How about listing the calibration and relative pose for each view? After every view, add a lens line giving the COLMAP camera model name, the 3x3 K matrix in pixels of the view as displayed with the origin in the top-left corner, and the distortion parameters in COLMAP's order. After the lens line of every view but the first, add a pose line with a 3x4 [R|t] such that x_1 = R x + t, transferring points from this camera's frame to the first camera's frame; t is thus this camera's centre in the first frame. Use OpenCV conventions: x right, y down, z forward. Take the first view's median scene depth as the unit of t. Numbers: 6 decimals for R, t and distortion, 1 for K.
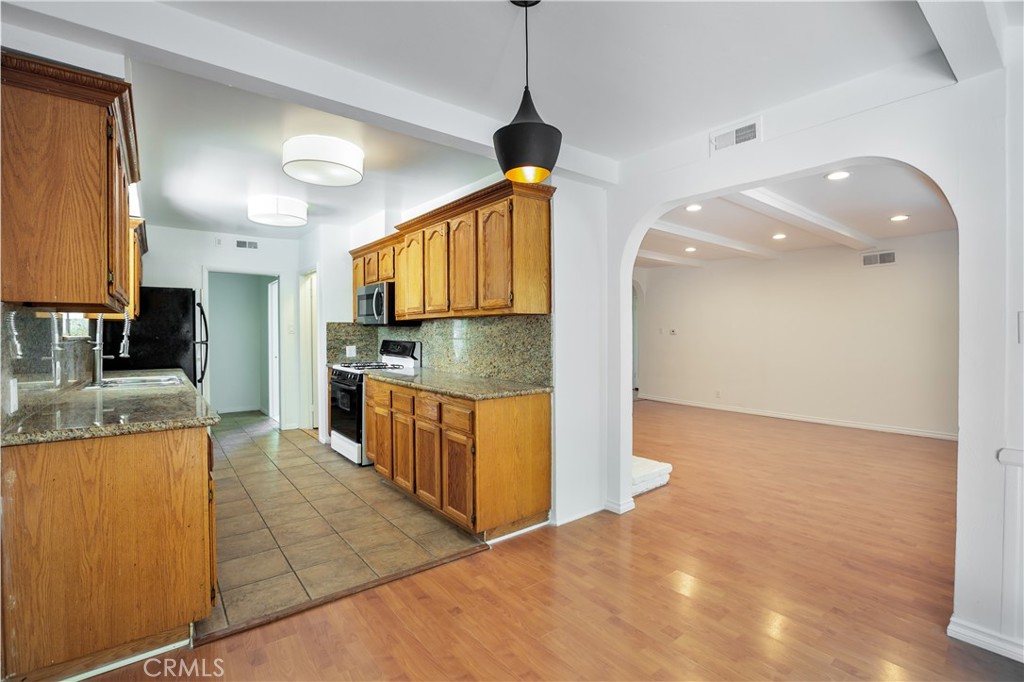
lens RADIAL K [[463.0, 0, 508.7], [0, 463.0, 337.5], [0, 0, 1]] dist [-0.035677, 0.001345]
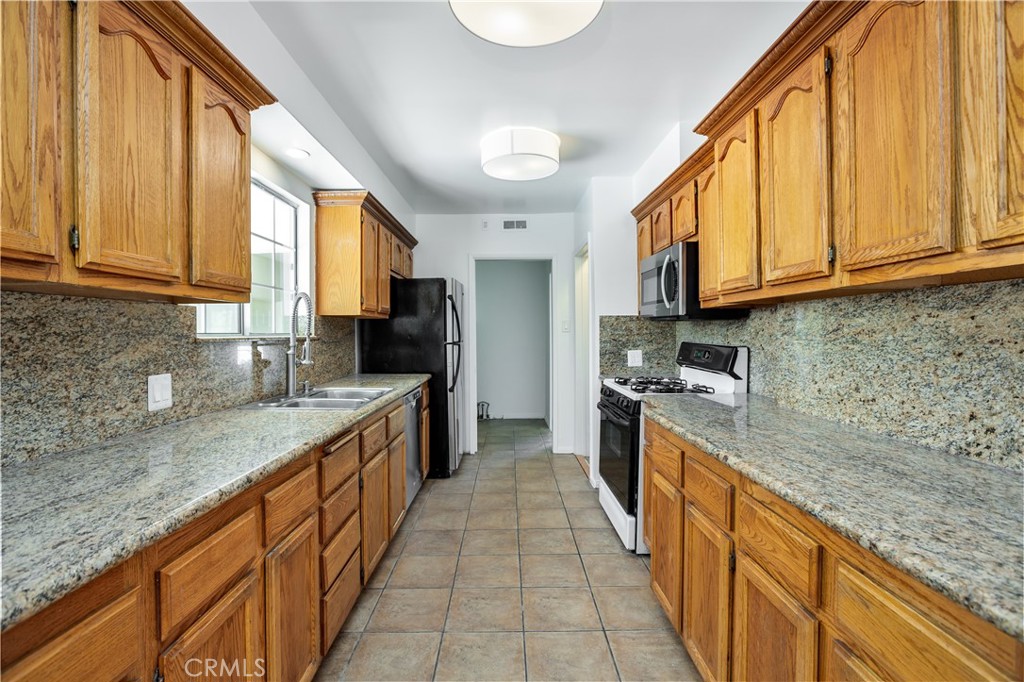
lens RADIAL K [[463.0, 0, 508.7], [0, 463.0, 337.5], [0, 0, 1]] dist [-0.035677, 0.001345]
pose [[0.791470, 0.005266, -0.611185, -0.085076], [-0.003013, 0.999984, 0.004715, -0.003583], [0.611200, -0.001891, 0.791474, 0.407656]]
